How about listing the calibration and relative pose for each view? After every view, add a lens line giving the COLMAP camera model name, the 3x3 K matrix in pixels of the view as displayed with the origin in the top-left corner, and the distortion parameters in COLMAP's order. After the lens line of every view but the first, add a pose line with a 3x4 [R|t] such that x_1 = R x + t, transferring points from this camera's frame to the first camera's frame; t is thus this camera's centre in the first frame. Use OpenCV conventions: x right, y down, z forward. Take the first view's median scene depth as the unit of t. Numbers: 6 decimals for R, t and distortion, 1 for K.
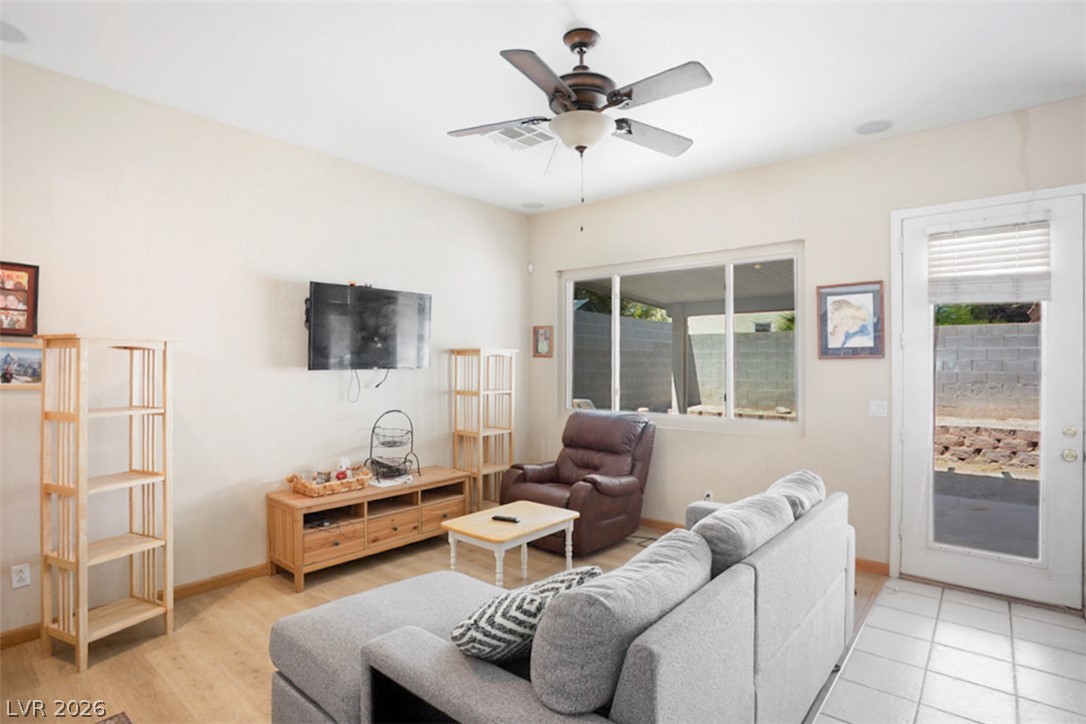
lens RADIAL K [[535.0, 0, 548.0], [0, 535.0, 358.9], [0, 0, 1]] dist [-0.064689, 0.026223]
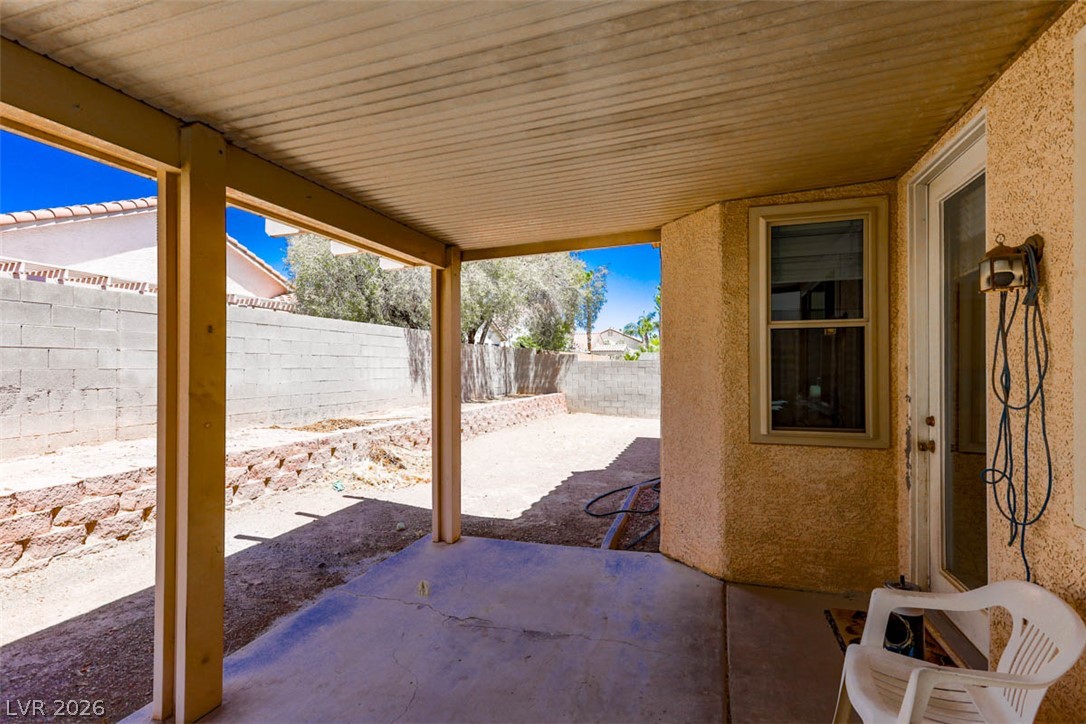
lens RADIAL K [[541.8, 0, 543.0], [0, 541.8, 362.0], [0, 0, 1]] dist [0.015549, -0.001199]
pose [[-0.377770, 0.003148, 0.925894, 0.133482], [-0.002166, 0.999988, -0.004284, 0.020591], [-0.925897, -0.003624, -0.377759, 0.743986]]
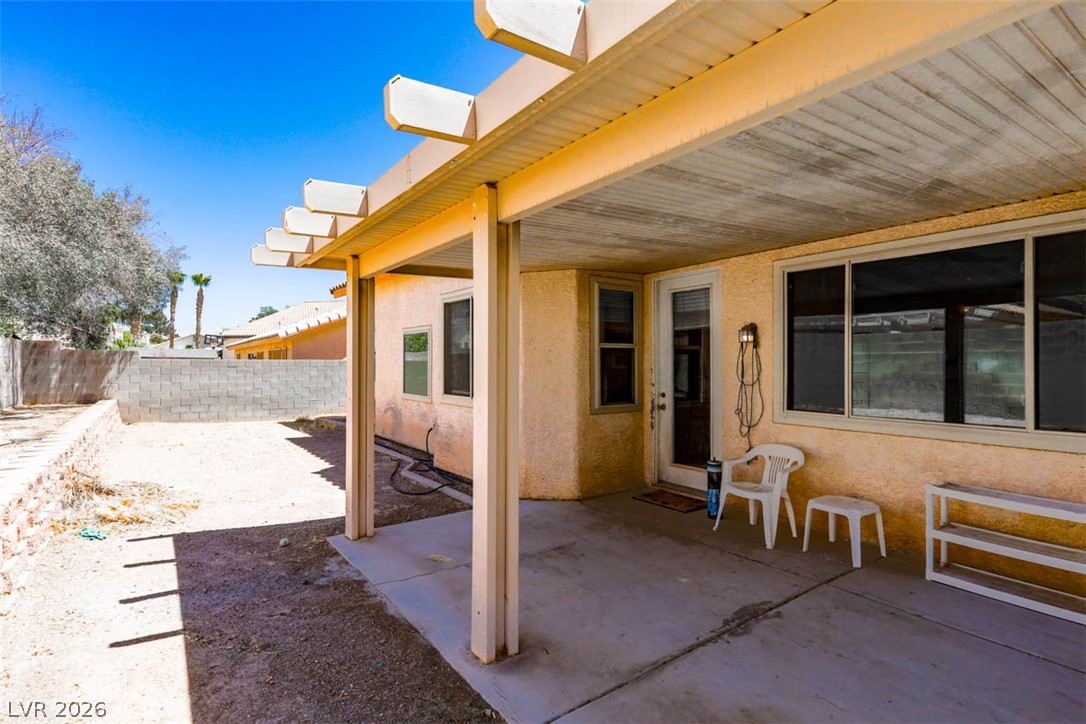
lens RADIAL K [[541.8, 0, 543.0], [0, 541.8, 362.0], [0, 0, 1]] dist [0.015549, -0.001199]
pose [[-0.968266, -0.002882, 0.249906, 0.339056], [-0.002679, 0.999996, 0.001154, 0.011896], [-0.249908, 0.000448, -0.968269, 1.125464]]
